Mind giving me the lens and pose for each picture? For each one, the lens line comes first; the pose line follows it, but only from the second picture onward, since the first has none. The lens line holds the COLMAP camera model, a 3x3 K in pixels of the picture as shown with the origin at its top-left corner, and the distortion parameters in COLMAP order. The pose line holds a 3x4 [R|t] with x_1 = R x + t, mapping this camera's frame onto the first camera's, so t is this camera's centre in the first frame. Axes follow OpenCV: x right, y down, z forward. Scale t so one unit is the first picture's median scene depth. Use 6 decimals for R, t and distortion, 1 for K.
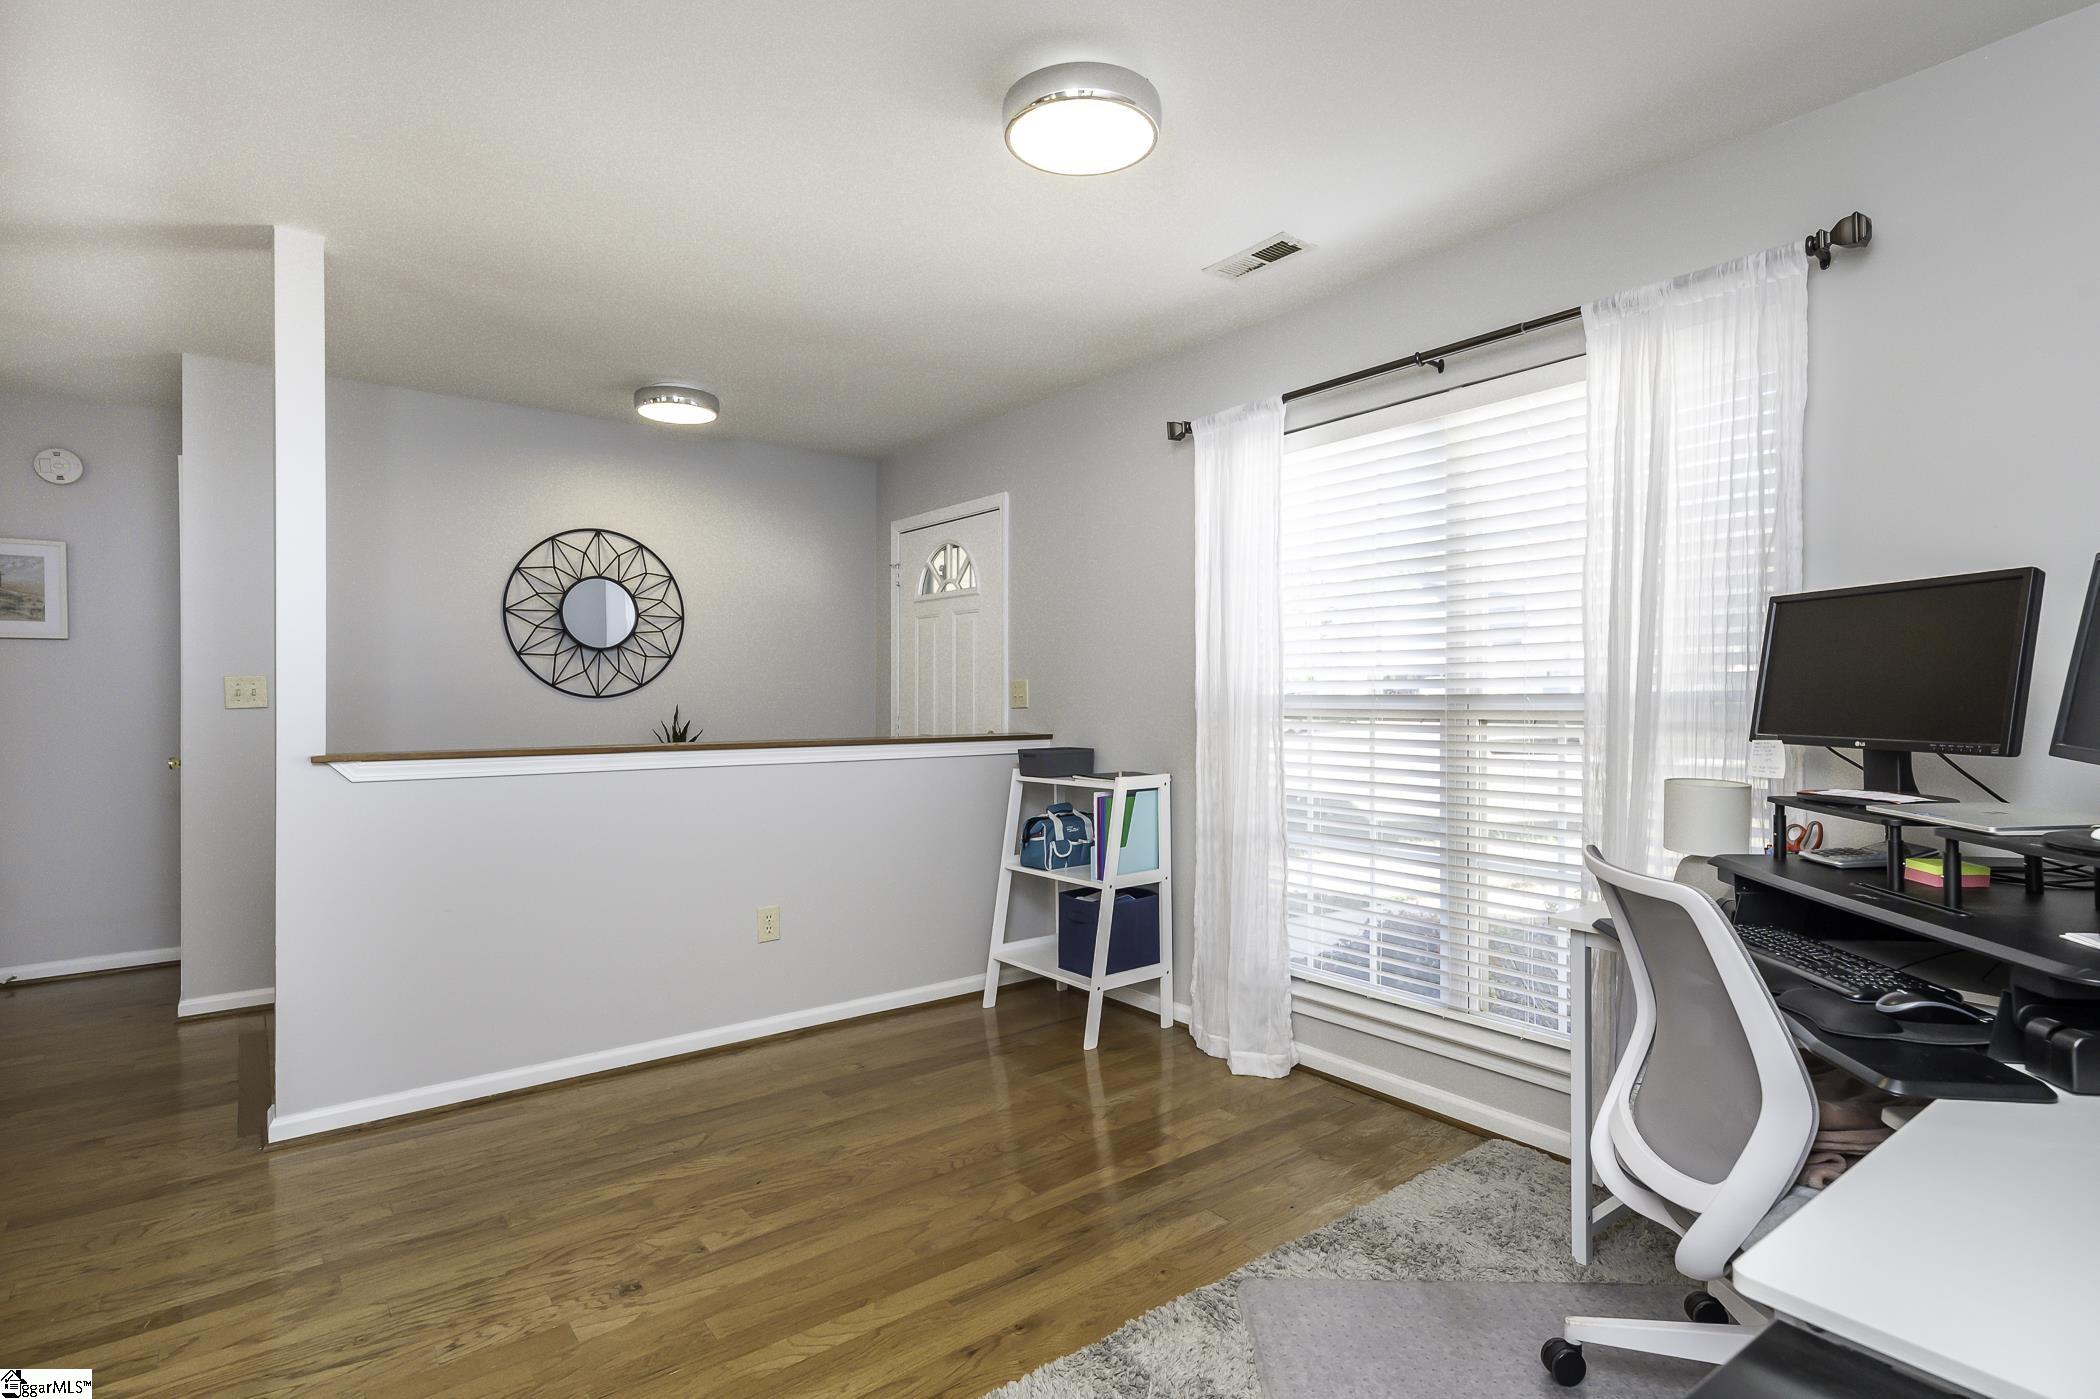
lens RADIAL K [[1048.4, 0, 1099.3], [0, 1048.4, 708.1], [0, 0, 1]] dist [-0.000570, -0.000123]
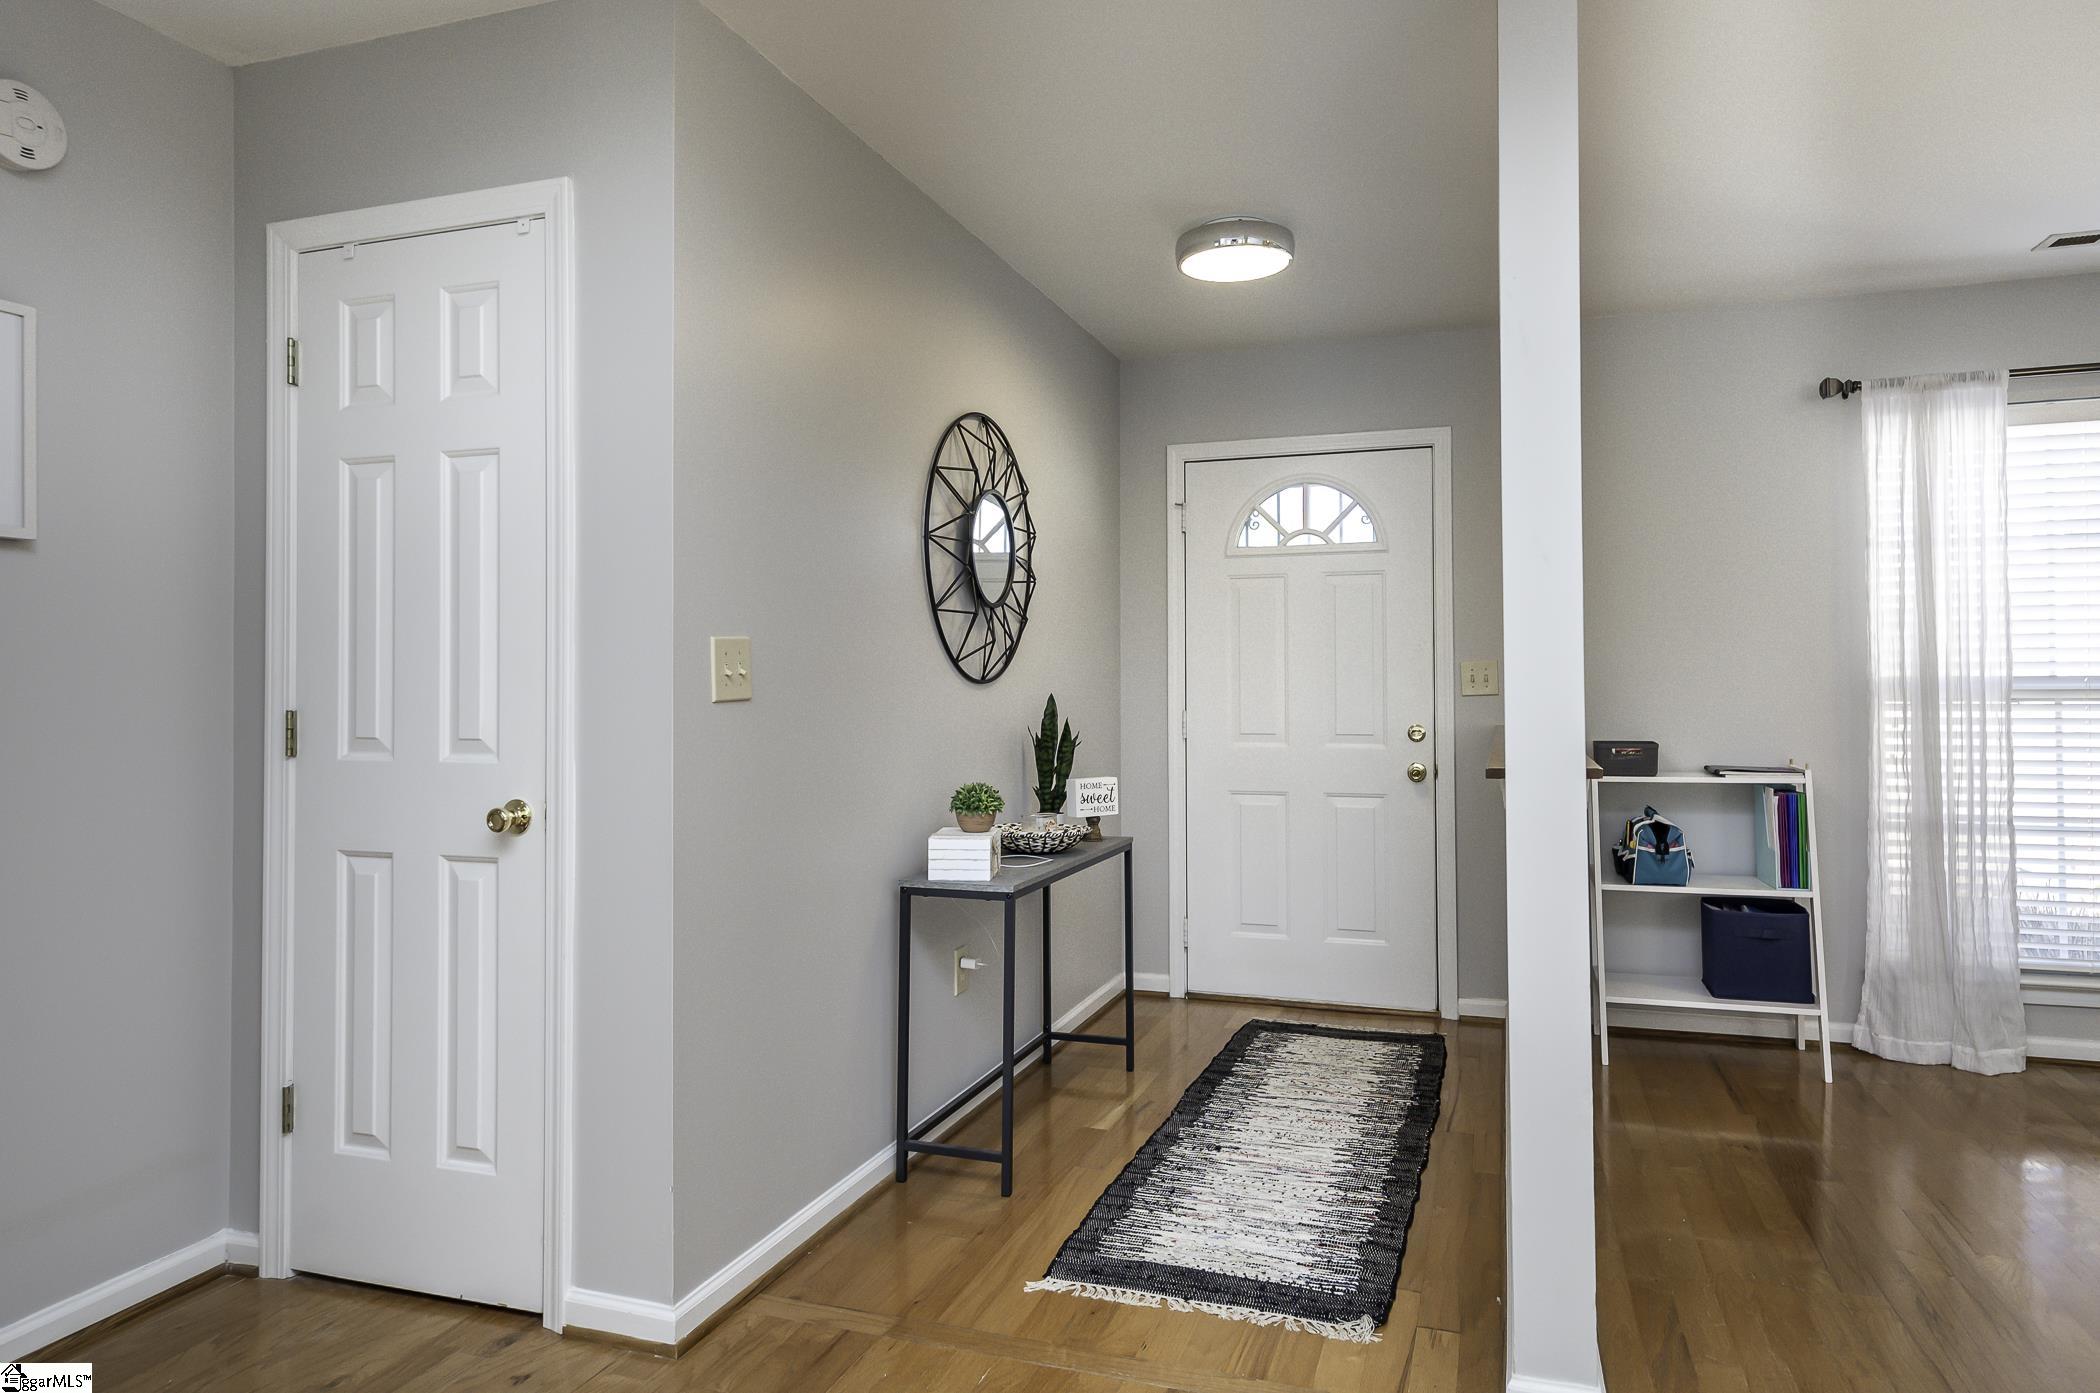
lens RADIAL K [[1278.7, 0, 1055.8], [0, 1278.7, 671.9], [0, 0, 1]] dist [0.006164, 0.000314]
pose [[0.844407, 0.003622, 0.535690, -1.157032], [0.010449, 0.999676, -0.023230, 0.002545], [-0.535600, 0.025213, 0.844095, 0.447685]]
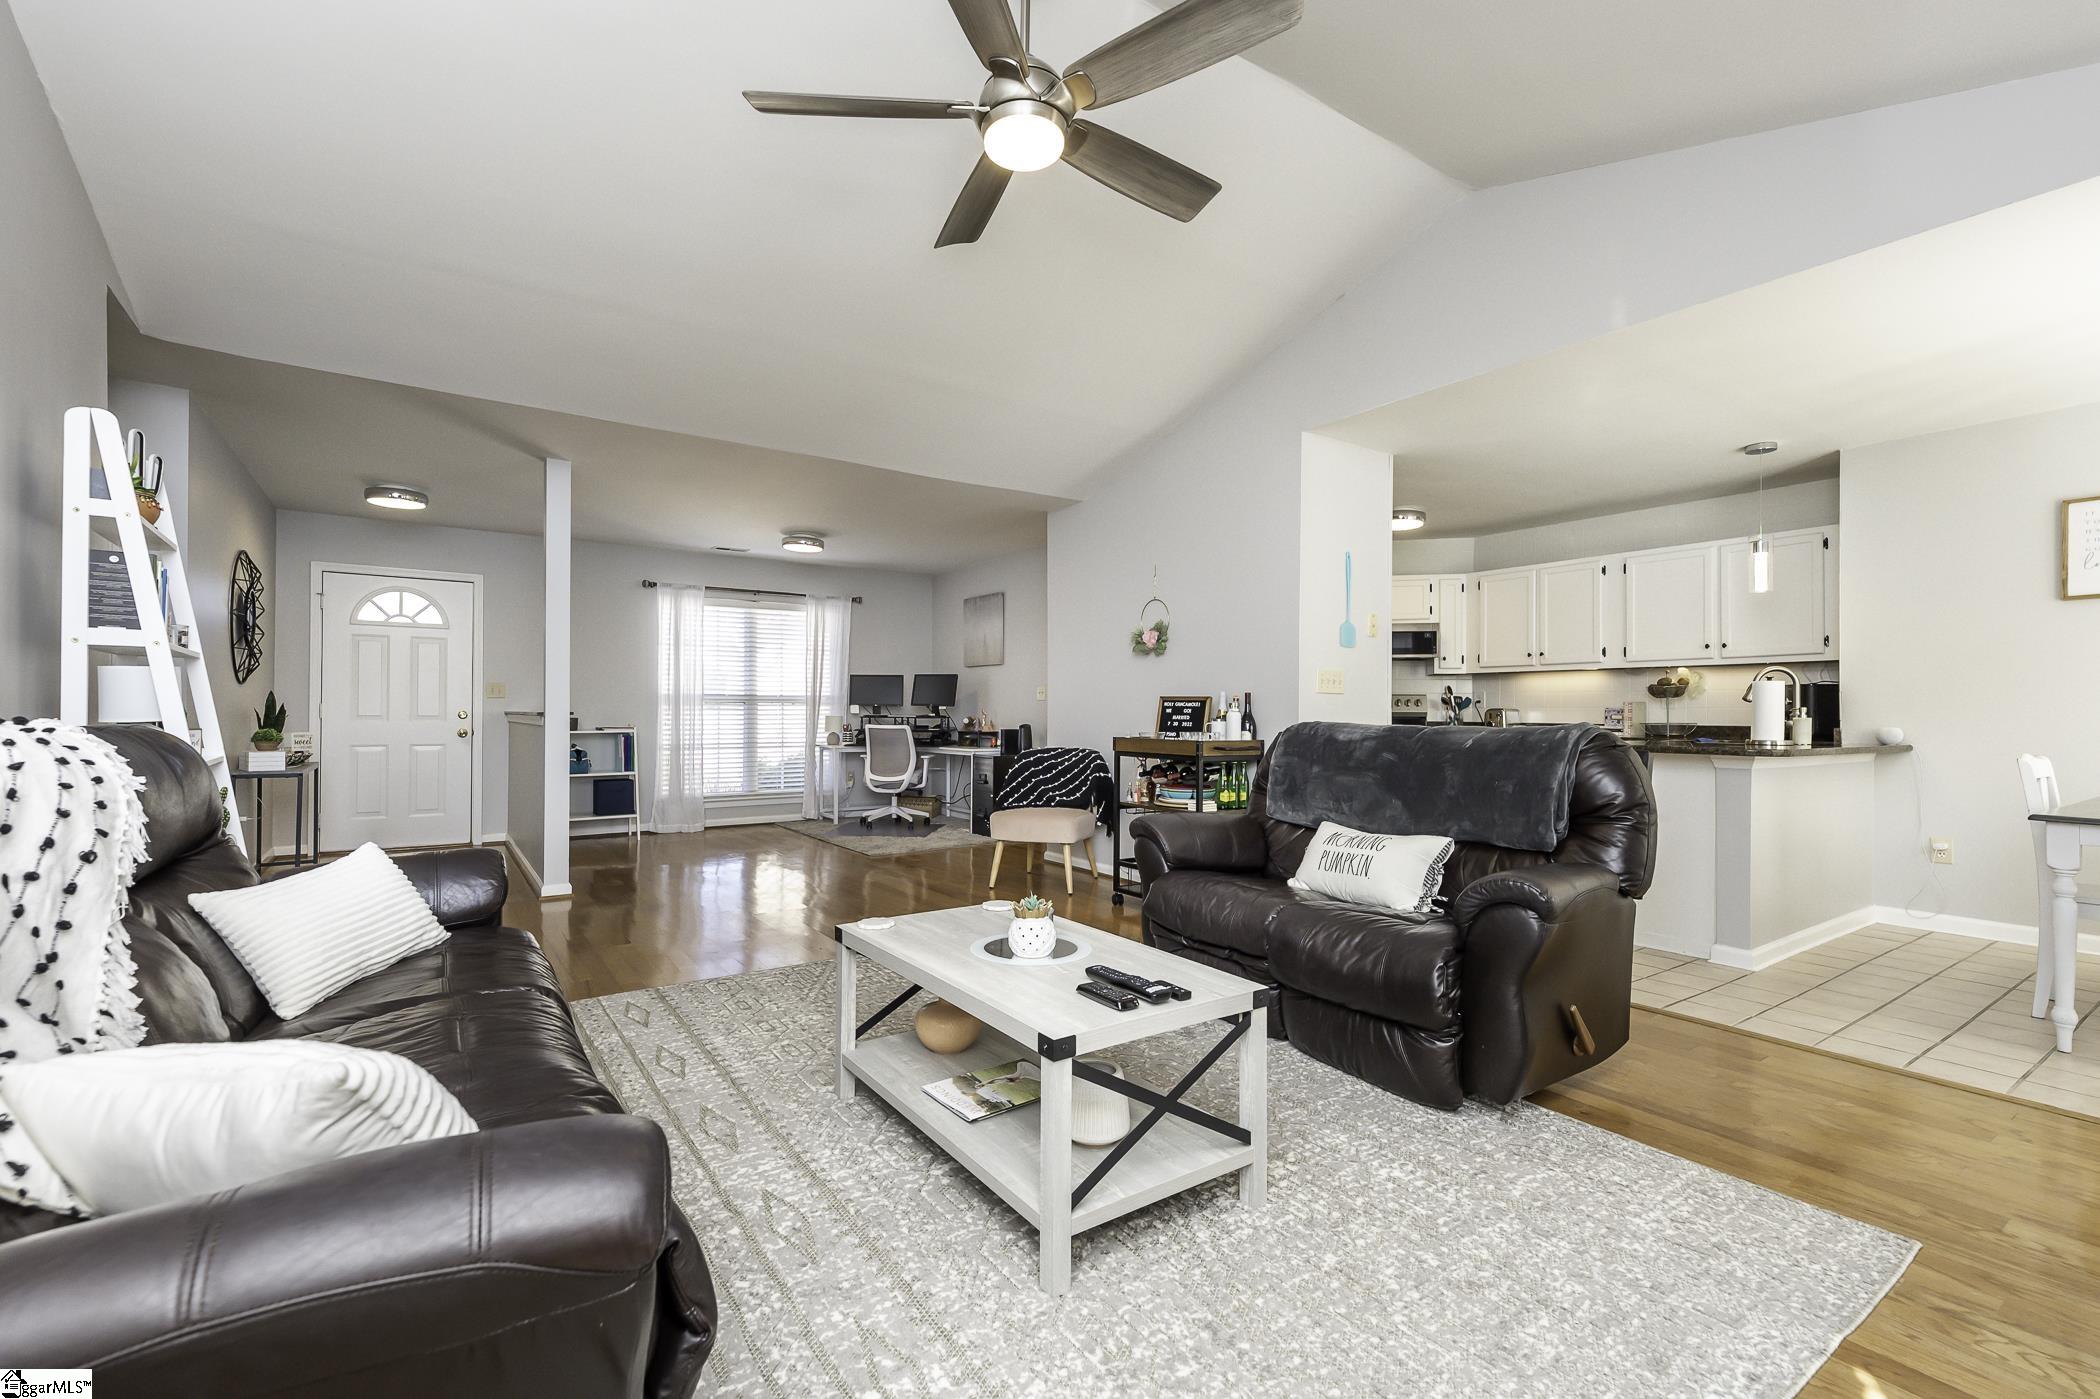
lens RADIAL K [[905.0, 0, 1050.0], [0, 905.0, 699.5], [0, 0, 1]] dist [0.017397, 0.000146]
pose [[0.049091, 0.016655, 0.998655, -2.092689], [0.007409, 0.999827, -0.017038, 0.049375], [-0.998767, 0.008236, 0.048959, -0.039293]]
